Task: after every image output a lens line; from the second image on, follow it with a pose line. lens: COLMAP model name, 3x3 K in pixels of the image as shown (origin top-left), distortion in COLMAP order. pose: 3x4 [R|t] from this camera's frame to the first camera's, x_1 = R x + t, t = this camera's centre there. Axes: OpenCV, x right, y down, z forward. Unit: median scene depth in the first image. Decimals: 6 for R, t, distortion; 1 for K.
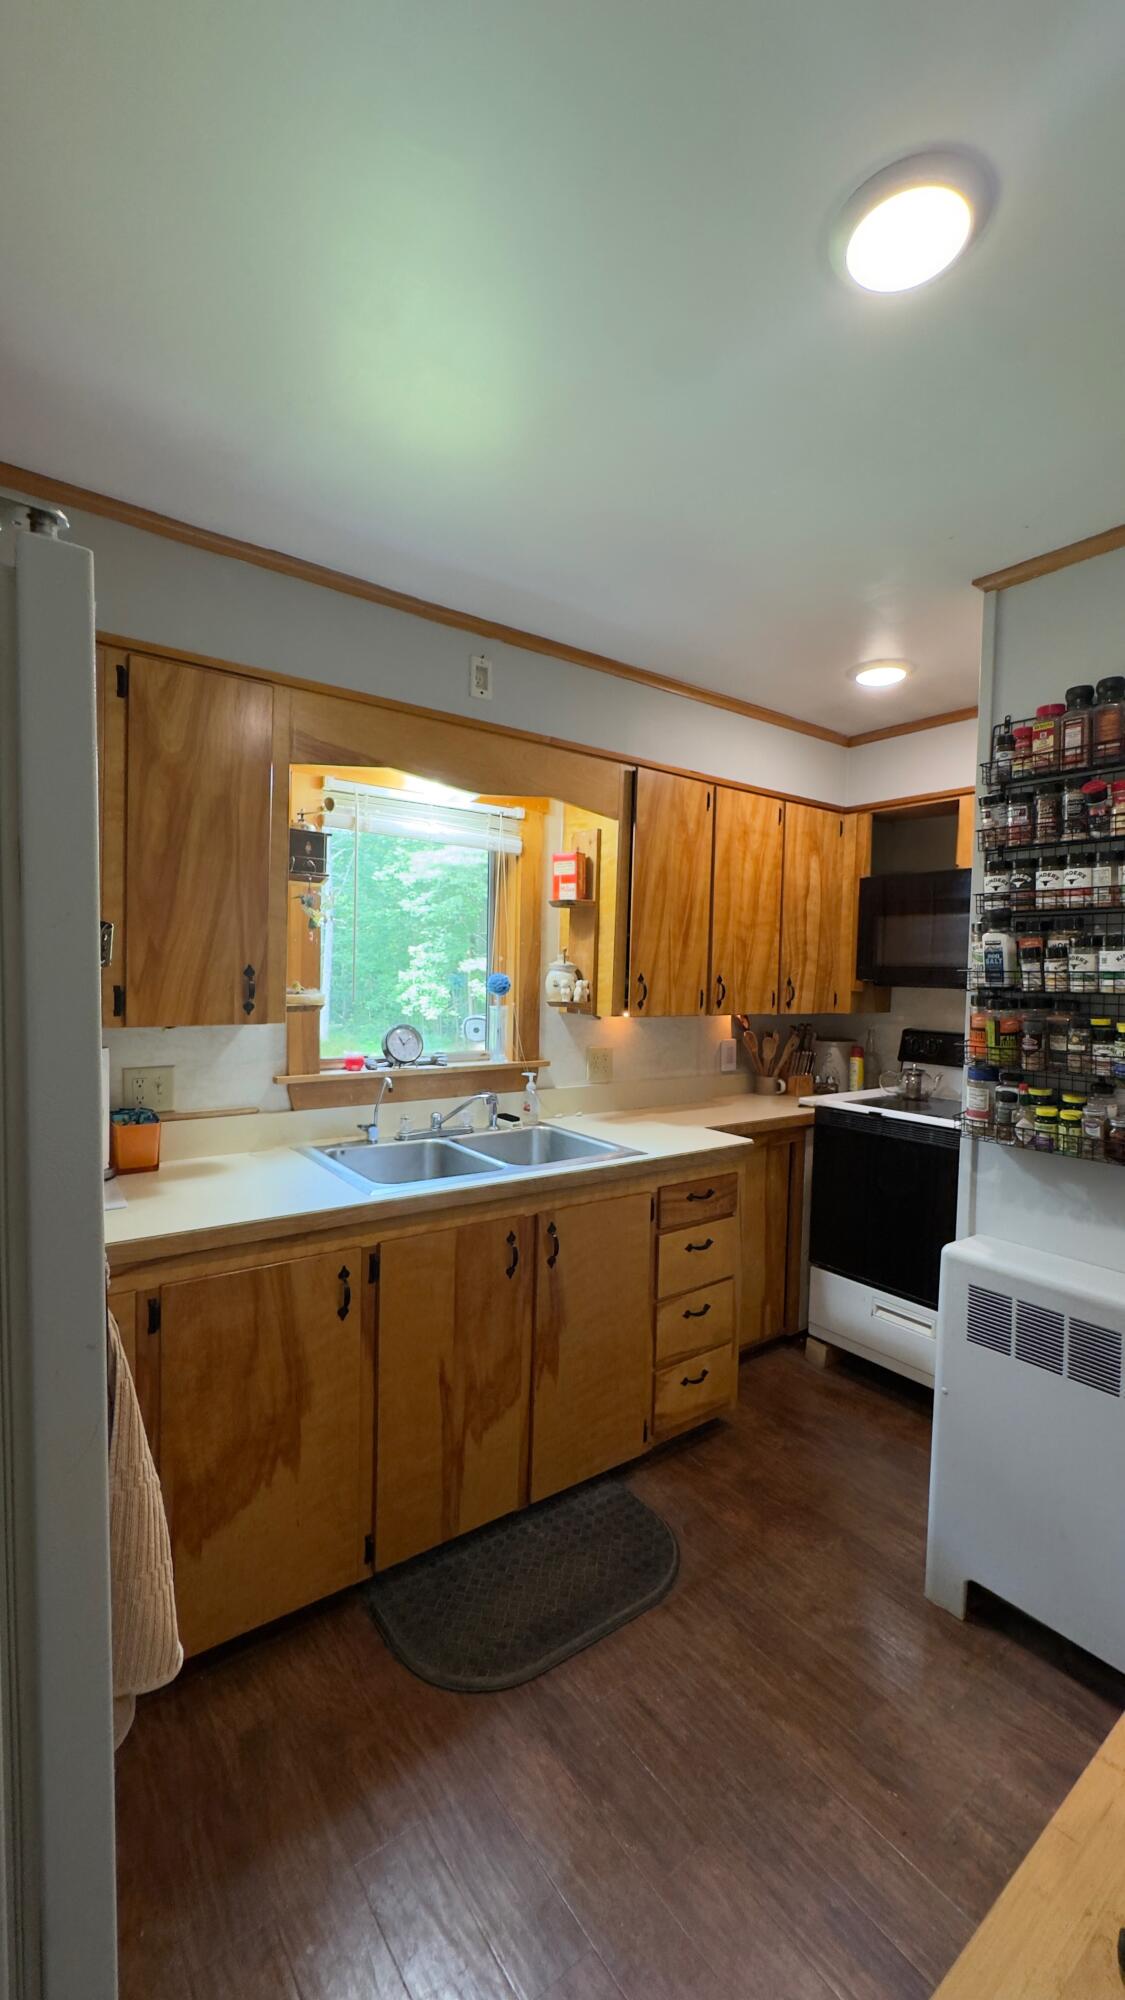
lens RADIAL K [[806.7, 0, 562.5], [0, 806.7, 999.2], [0, 0, 1]] dist [-0.002235, -0.000309]
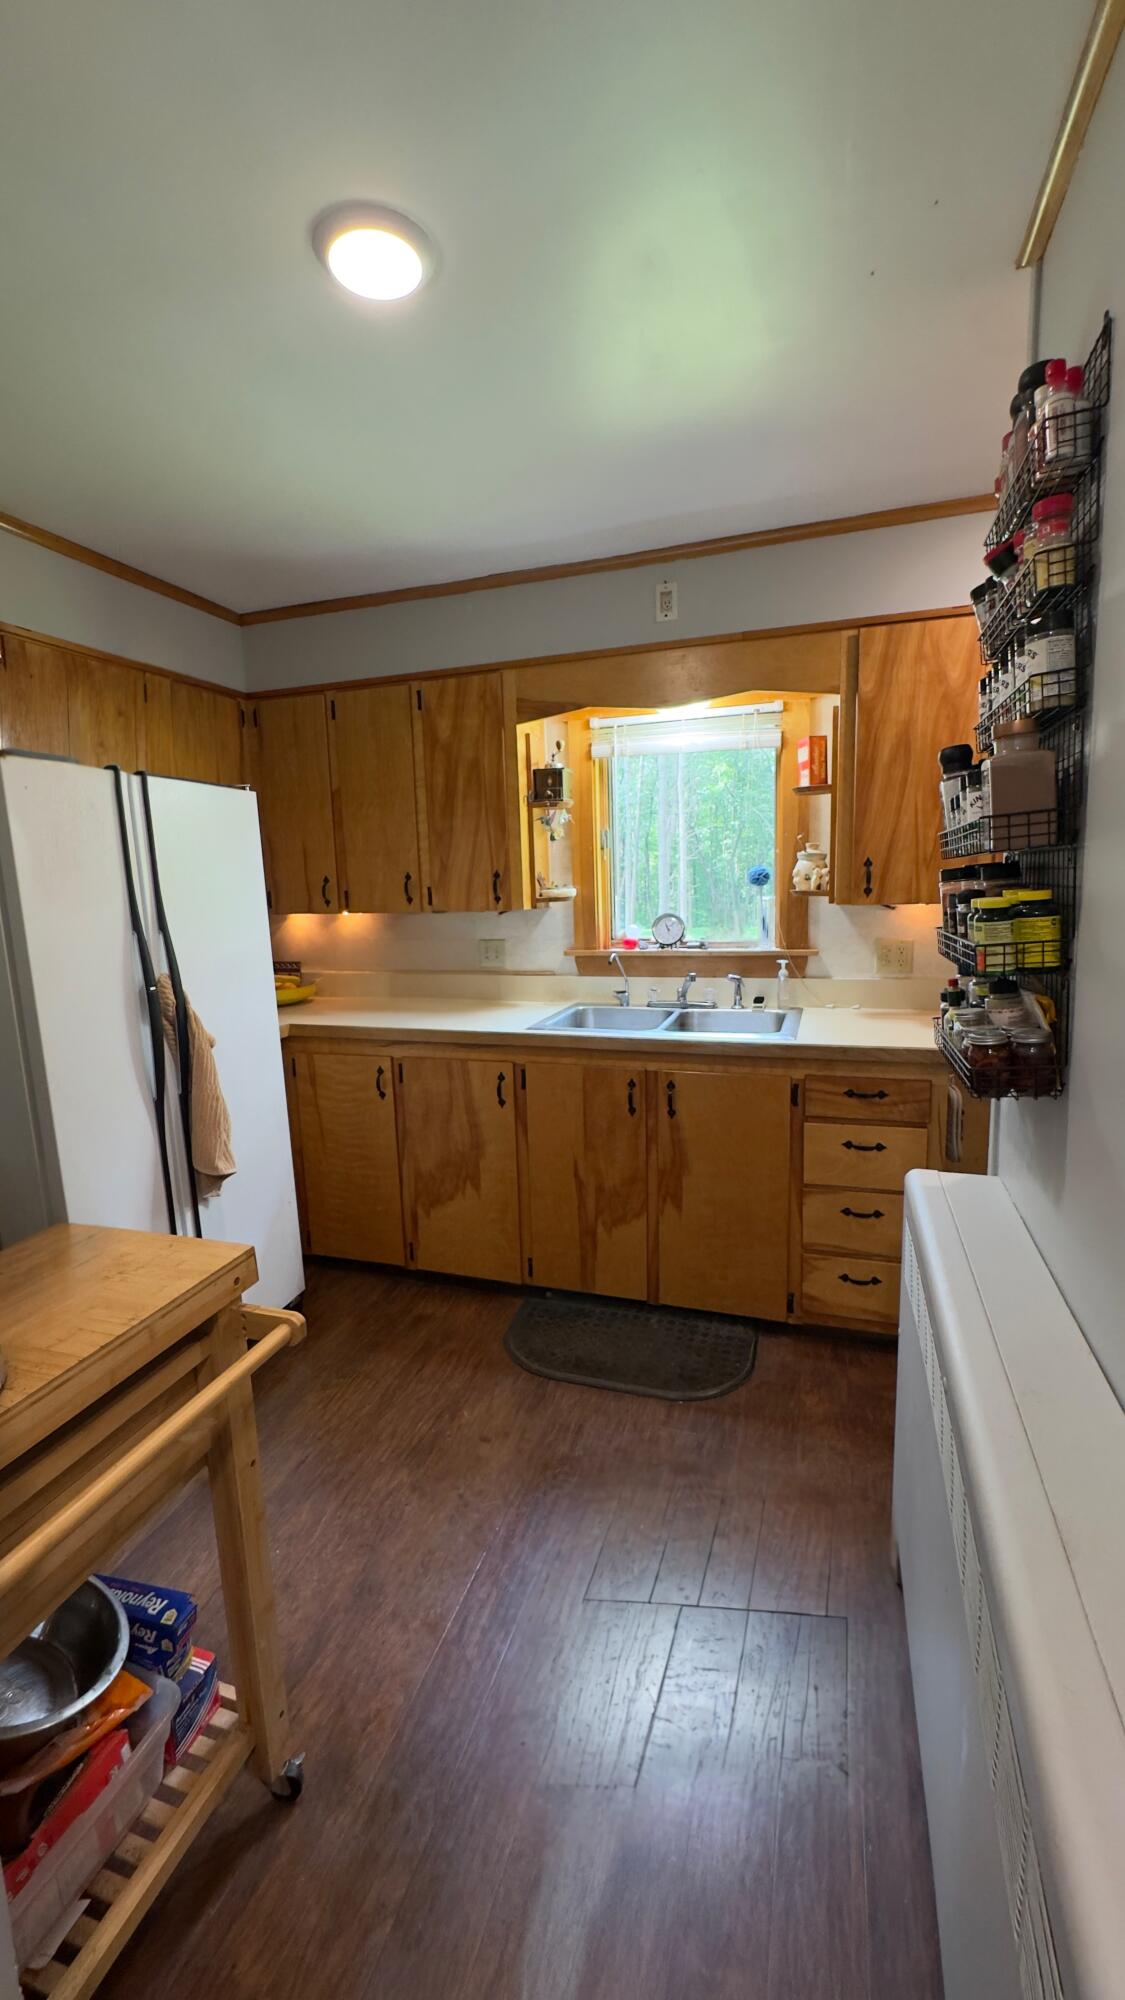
lens RADIAL K [[806.7, 0, 561.7], [0, 806.7, 999.1], [0, 0, 1]] dist [-0.002235, -0.000309]
pose [[0.572274, 0.081644, -0.815988, 0.828898], [0.013491, 0.993960, 0.108913, 0.030463], [0.819951, -0.073337, 0.567716, 0.213739]]
